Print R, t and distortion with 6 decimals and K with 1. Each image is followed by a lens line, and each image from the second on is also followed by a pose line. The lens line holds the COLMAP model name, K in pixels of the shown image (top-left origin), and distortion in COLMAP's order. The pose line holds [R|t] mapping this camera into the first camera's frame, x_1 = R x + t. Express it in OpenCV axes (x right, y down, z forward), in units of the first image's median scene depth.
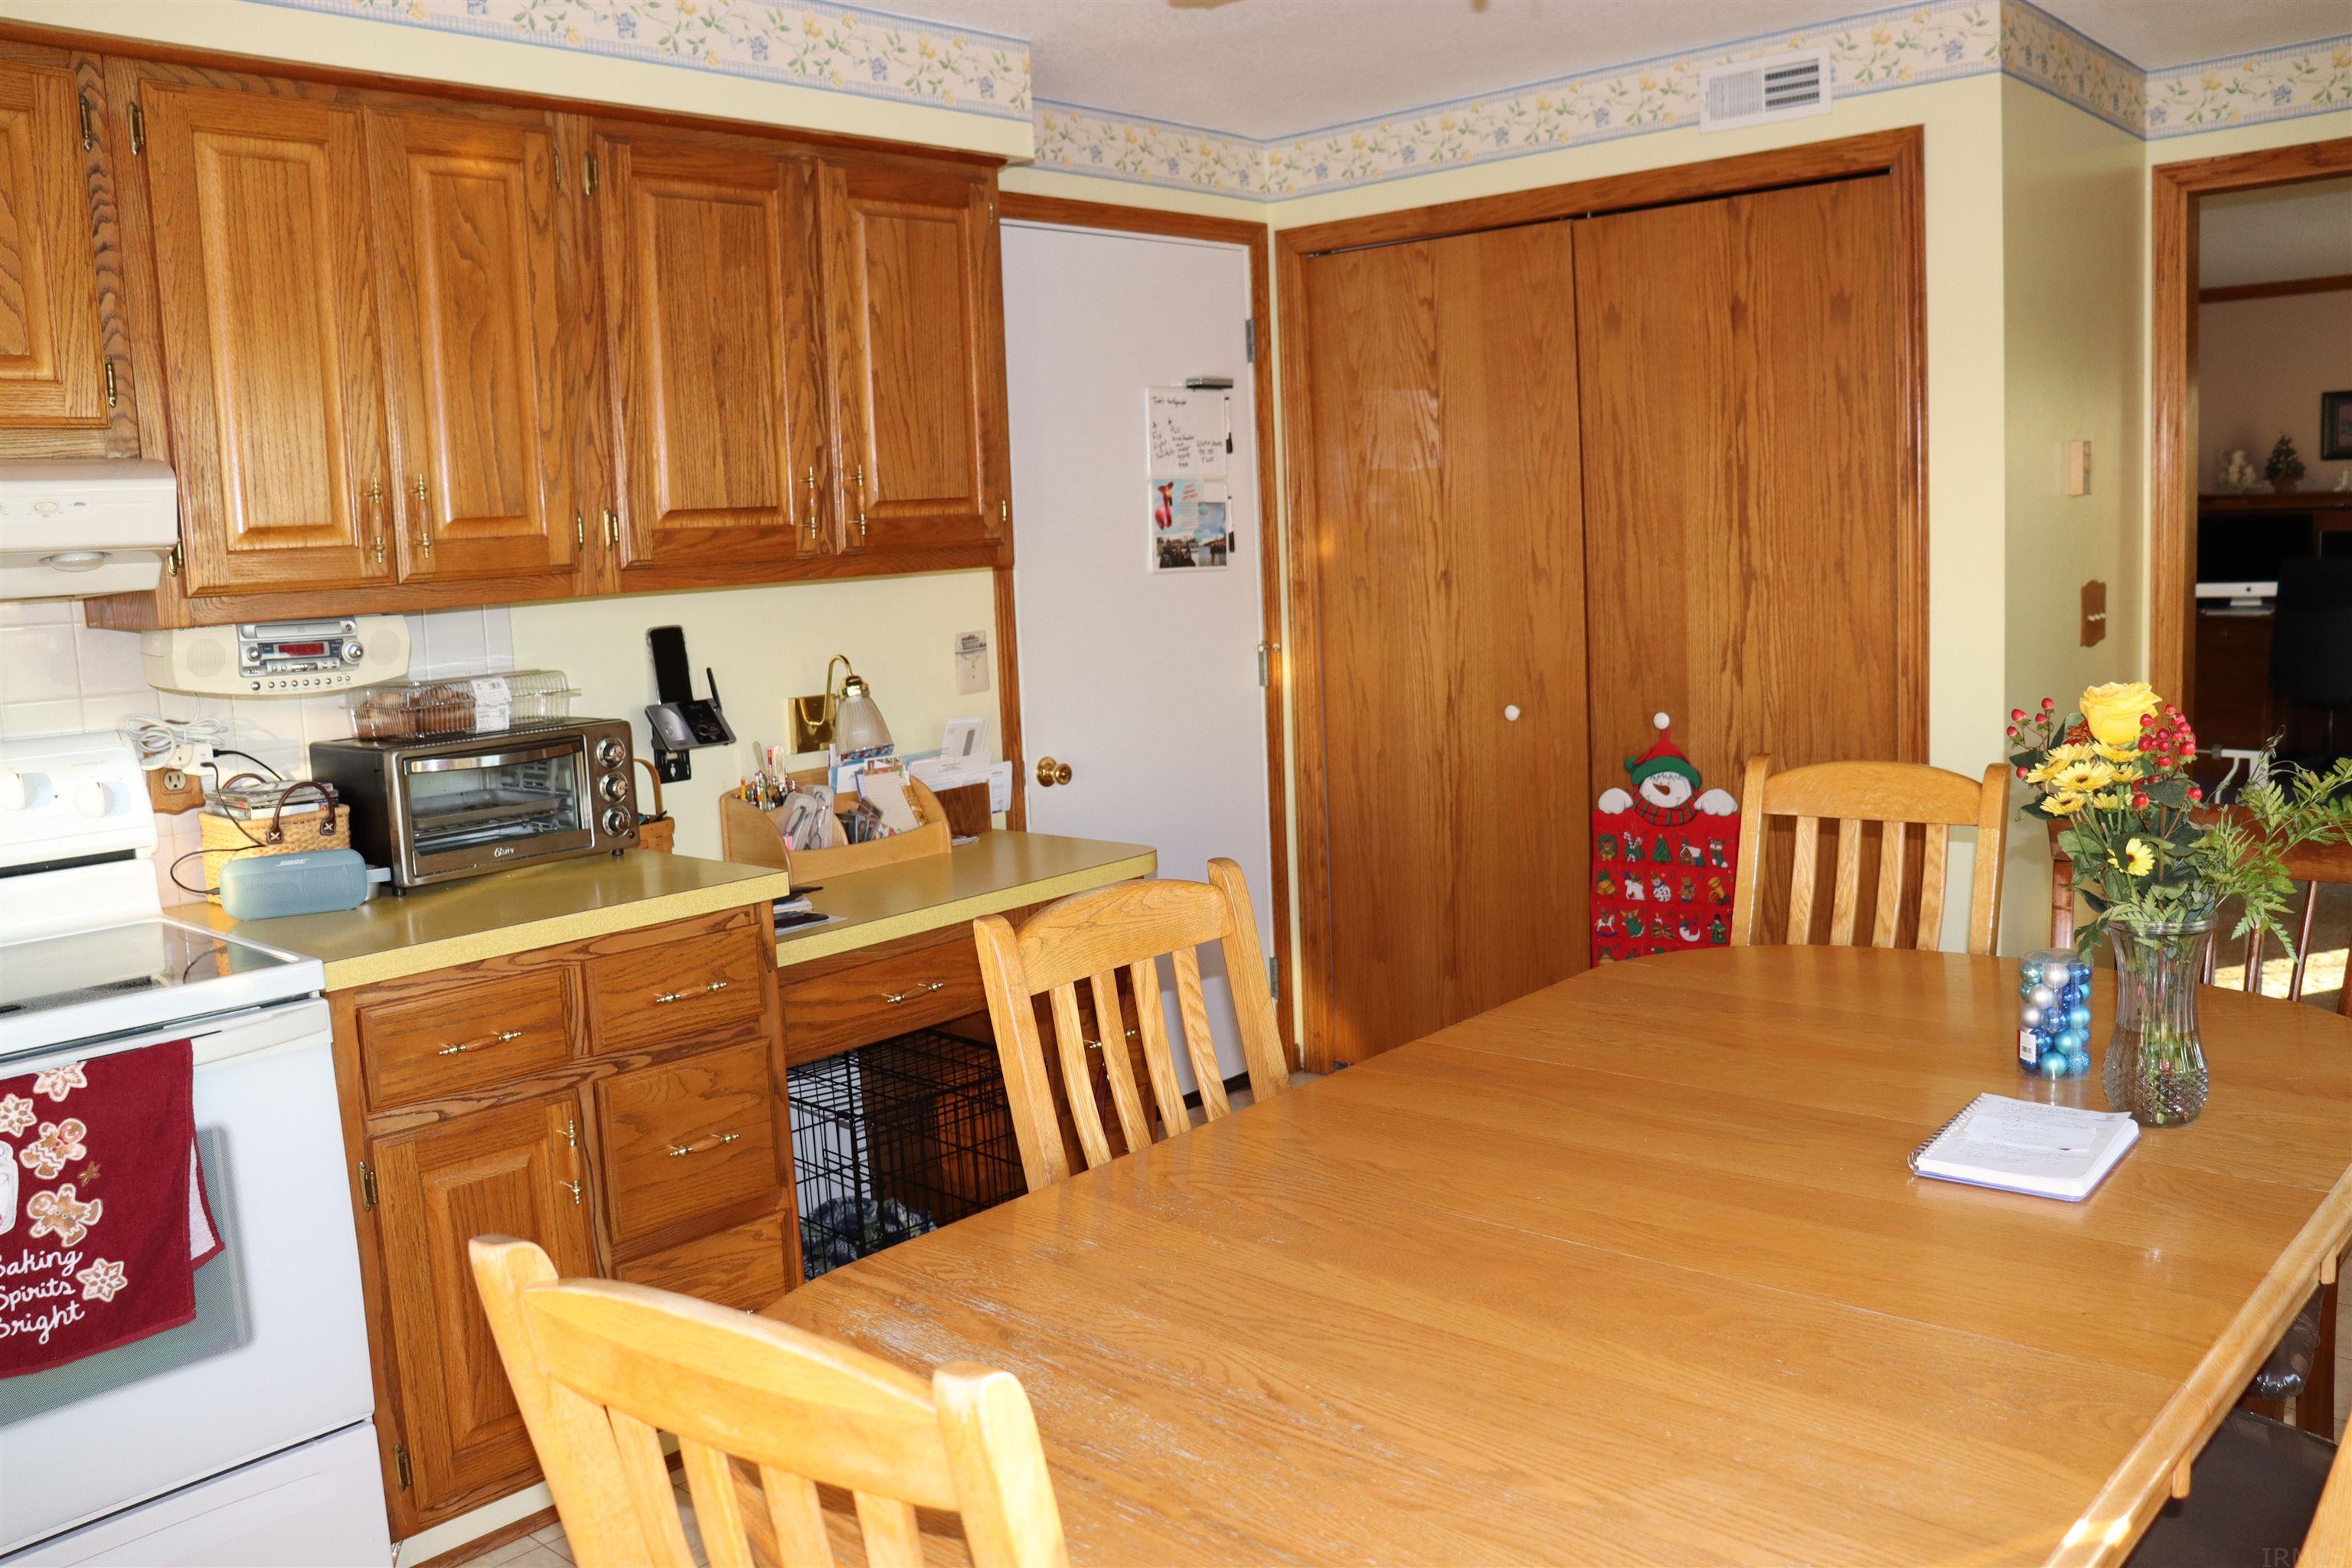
lens RADIAL K [[1937.1, 0, 1187.9], [0, 1937.1, 791.5], [0, 0, 1]] dist [-0.174207, 0.155859]
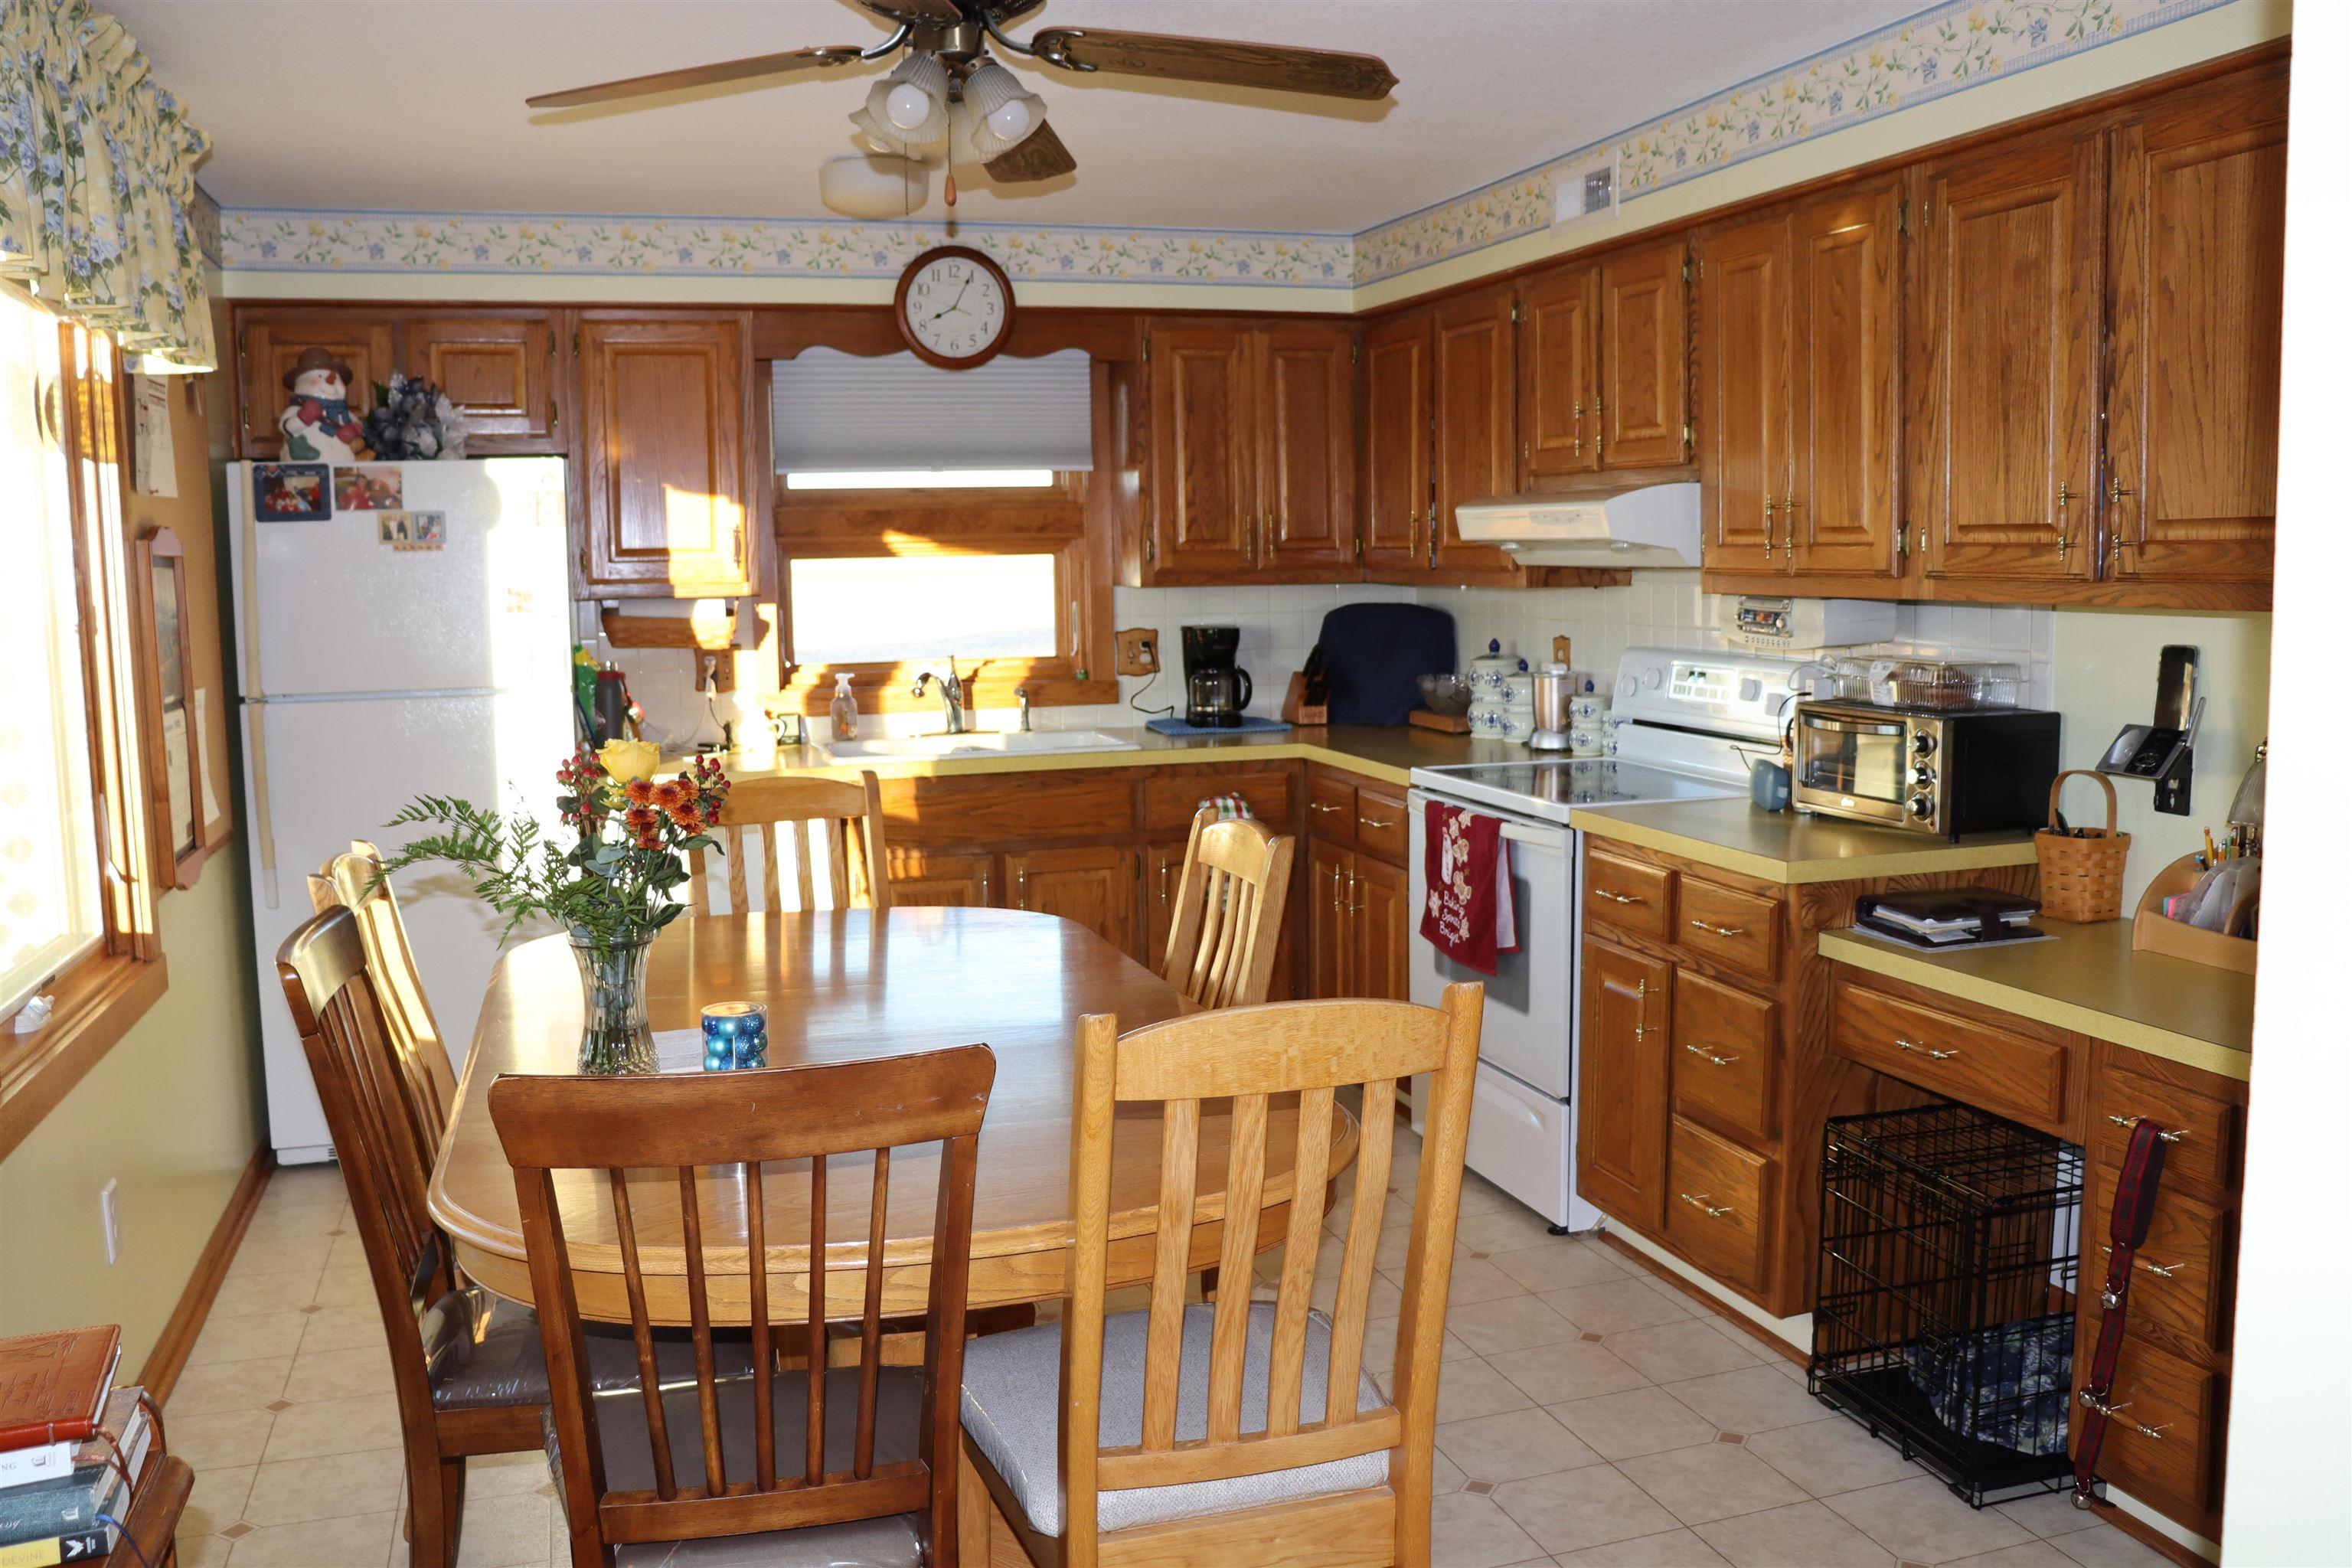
lens RADIAL K [[1956.0, 0, 1176.0], [0, 1956.0, 784.0], [0, 0, 1]] dist [-0.165790, 0.170844]
pose [[-0.509116, 0.142871, -0.848758, 0.381895], [-0.094304, 0.970930, 0.220003, -0.089931], [0.855516, 0.192048, -0.480842, 0.525821]]
